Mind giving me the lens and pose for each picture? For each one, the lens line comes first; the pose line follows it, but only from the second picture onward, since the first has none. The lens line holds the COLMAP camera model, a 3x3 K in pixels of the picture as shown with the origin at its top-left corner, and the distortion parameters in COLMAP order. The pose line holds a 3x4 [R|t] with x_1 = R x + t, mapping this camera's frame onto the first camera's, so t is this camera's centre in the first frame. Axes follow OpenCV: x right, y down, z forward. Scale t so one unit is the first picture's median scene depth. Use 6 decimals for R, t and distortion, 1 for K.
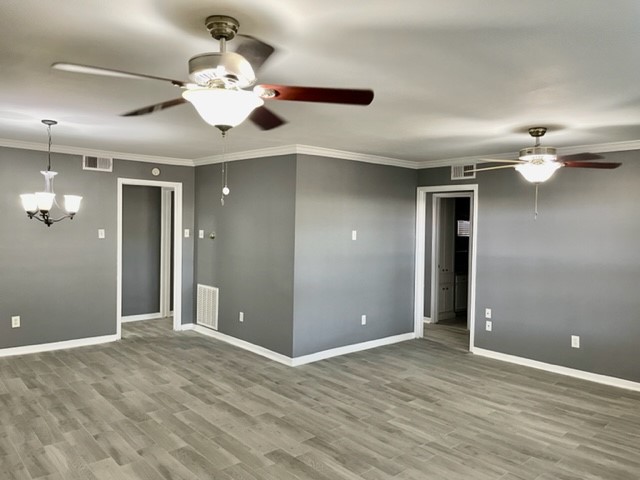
lens RADIAL K [[486.7, 0, 328.2], [0, 486.7, 238.0], [0, 0, 1]] dist [0.002522, -0.066809]
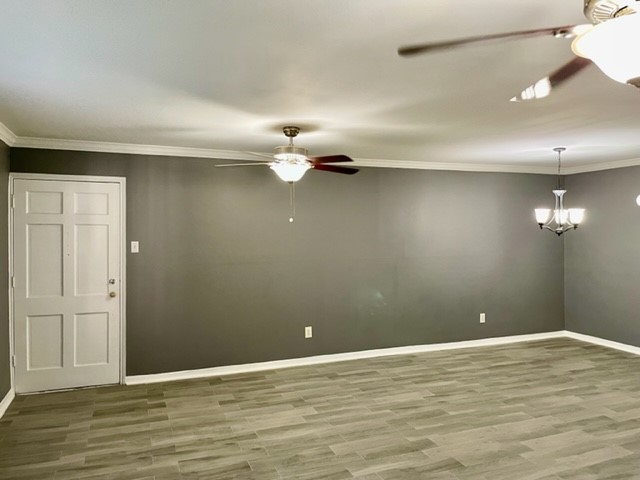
lens RADIAL K [[486.7, 0, 328.2], [0, 486.7, 238.0], [0, 0, 1]] dist [0.002522, -0.066809]
pose [[-0.344393, 0.003560, -0.938819, 0.819958], [-0.037461, 0.999144, 0.017530, -0.019631], [0.938078, 0.041206, -0.343965, 0.952597]]
